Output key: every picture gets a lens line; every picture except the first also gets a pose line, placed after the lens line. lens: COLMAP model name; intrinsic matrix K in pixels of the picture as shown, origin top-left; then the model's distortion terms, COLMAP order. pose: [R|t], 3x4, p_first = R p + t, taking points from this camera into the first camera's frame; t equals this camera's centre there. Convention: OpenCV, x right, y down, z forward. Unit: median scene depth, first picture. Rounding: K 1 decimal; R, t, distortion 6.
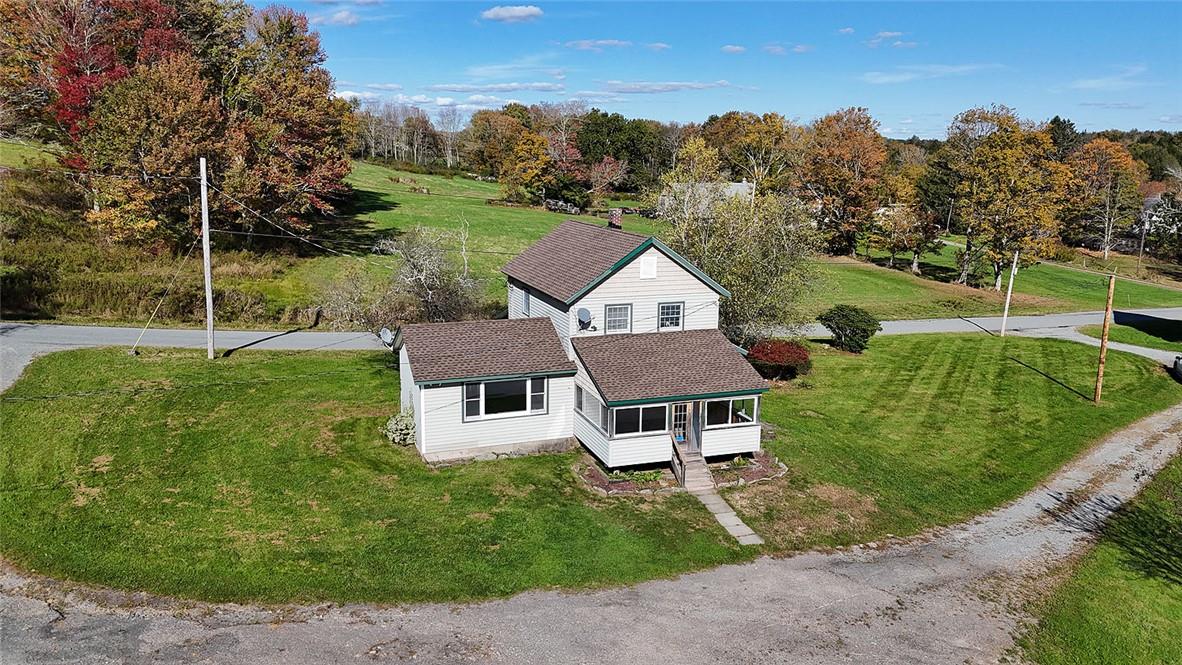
lens RADIAL K [[864.0, 0, 585.7], [0, 864.0, 331.5], [0, 0, 1]] dist [0.054371, -0.006318]
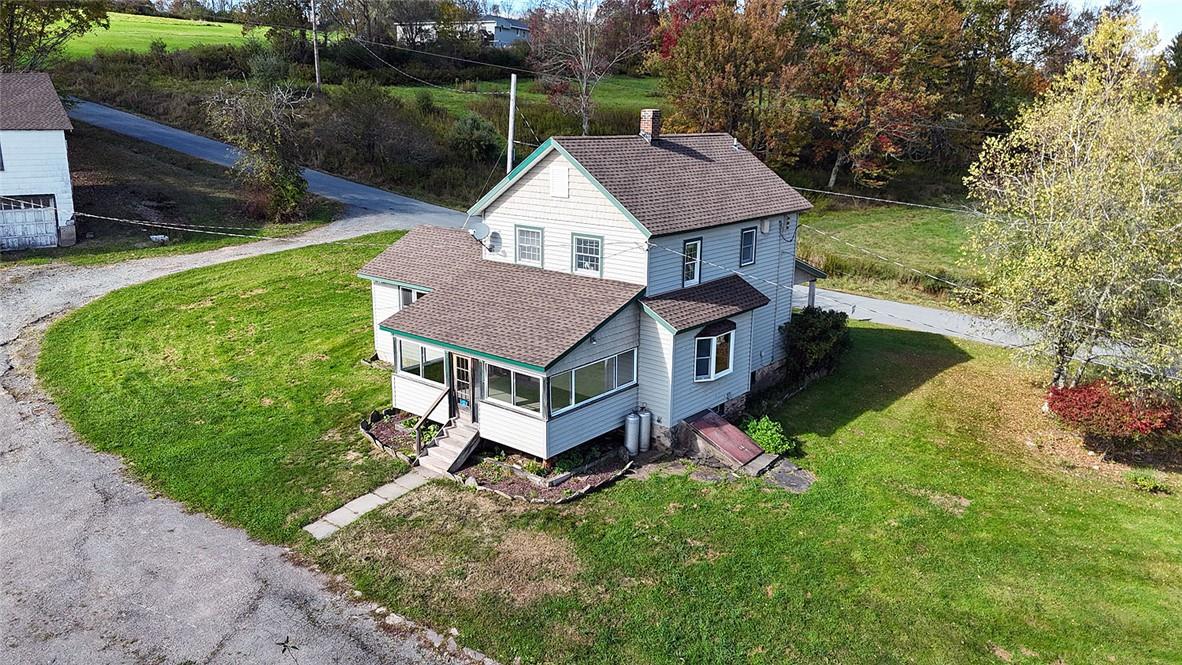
lens RADIAL K [[864.0, 0, 592.7], [0, 864.0, 332.5], [0, 0, 1]] dist [0.054371, -0.006318]
pose [[0.502621, 0.204628, -0.839940, 0.805497], [-0.175018, 0.975550, 0.132935, -0.057081], [0.846606, 0.080189, 0.526145, 0.710478]]
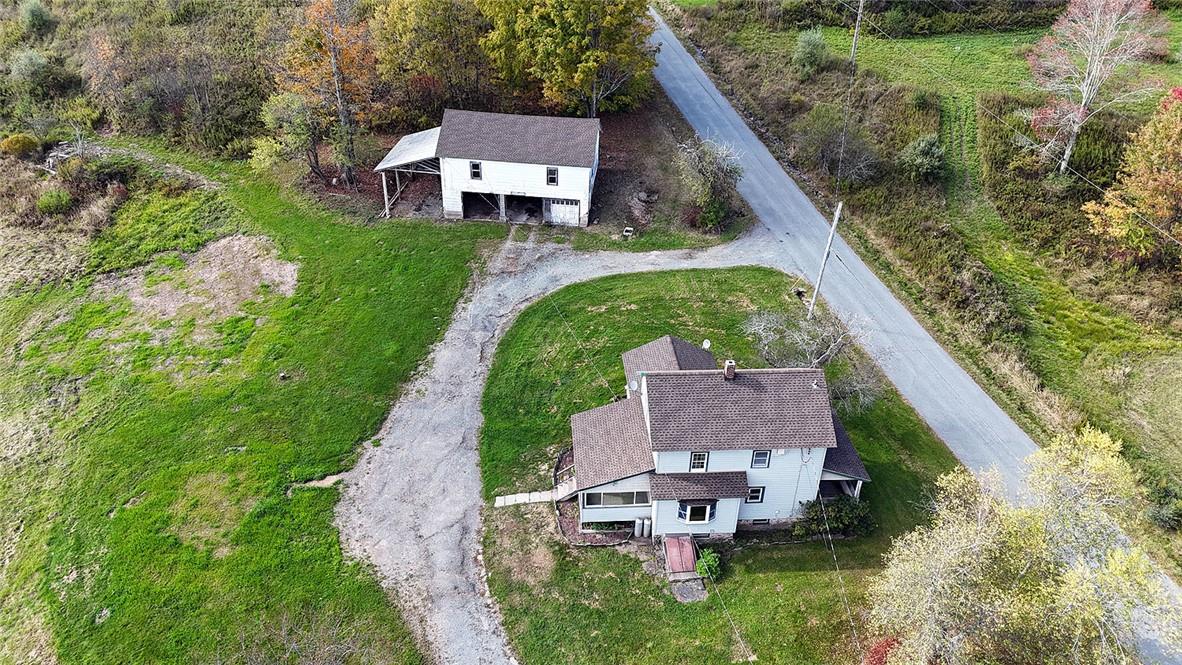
lens RADIAL K [[864.0, 0, 586.8], [0, 864.0, 330.8], [0, 0, 1]] dist [0.054371, -0.006318]
pose [[-0.291273, 0.497806, -0.816915, 1.302600], [-0.206129, 0.801223, 0.561740, -1.000772], [0.934169, 0.332010, -0.130762, 1.159471]]
